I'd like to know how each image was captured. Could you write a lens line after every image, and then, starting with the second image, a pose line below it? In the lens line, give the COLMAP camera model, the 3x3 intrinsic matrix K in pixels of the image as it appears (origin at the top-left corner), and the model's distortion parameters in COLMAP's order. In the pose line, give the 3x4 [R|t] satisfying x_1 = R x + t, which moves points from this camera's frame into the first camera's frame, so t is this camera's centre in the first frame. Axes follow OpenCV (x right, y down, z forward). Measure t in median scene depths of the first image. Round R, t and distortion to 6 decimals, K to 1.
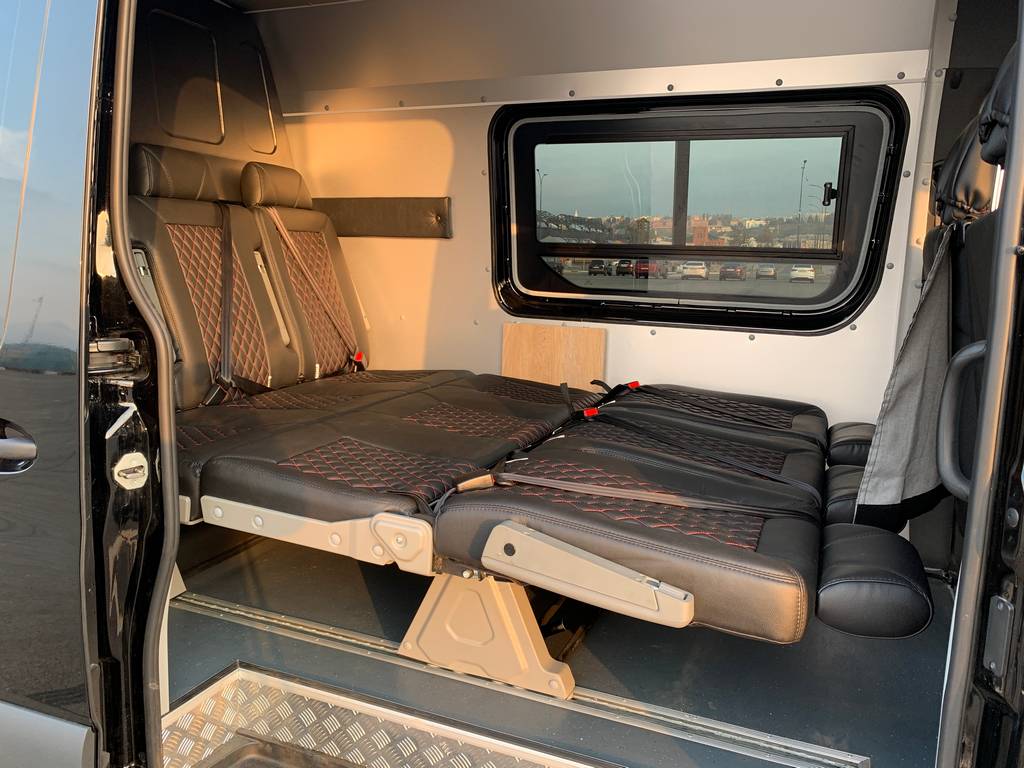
lens RADIAL K [[779.6, 0, 512.0], [0, 779.6, 384.0], [0, 0, 1]] dist [0.118208, -0.253110]
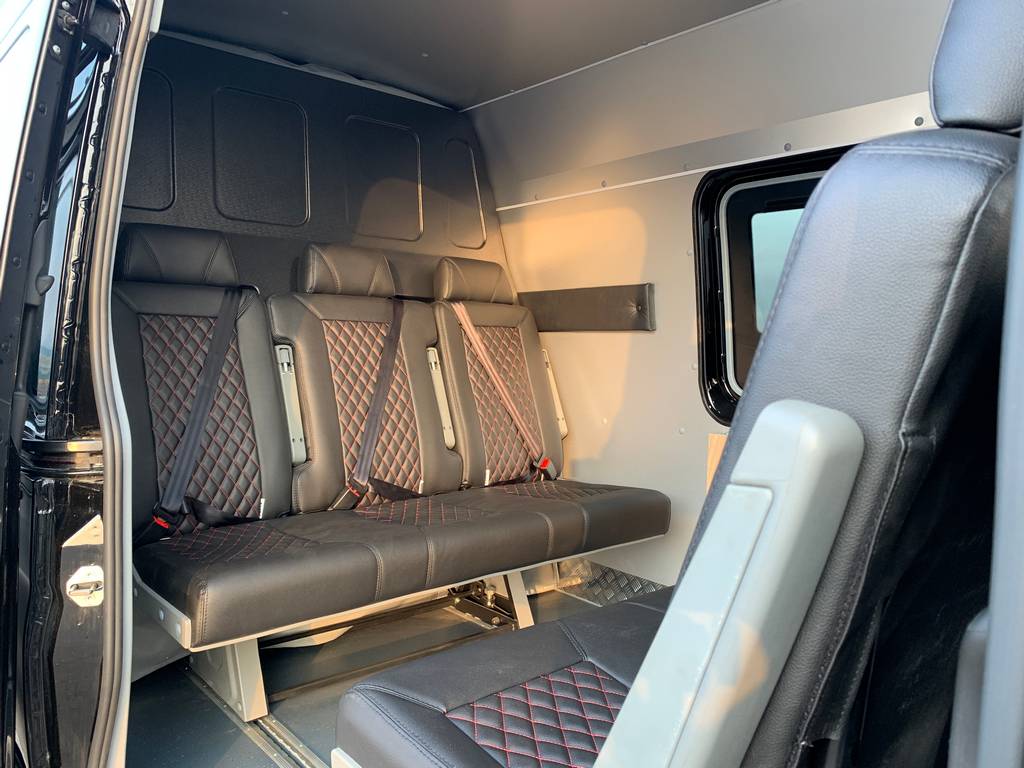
lens RADIAL K [[779.6, 0, 512.0], [0, 779.6, 384.0], [0, 0, 1]] dist [0.118208, -0.253110]
pose [[0.894886, 0.016884, -0.445975, 0.177347], [-0.072219, 0.991592, -0.107374, -0.029139], [0.440412, 0.128295, 0.888582, 0.202816]]
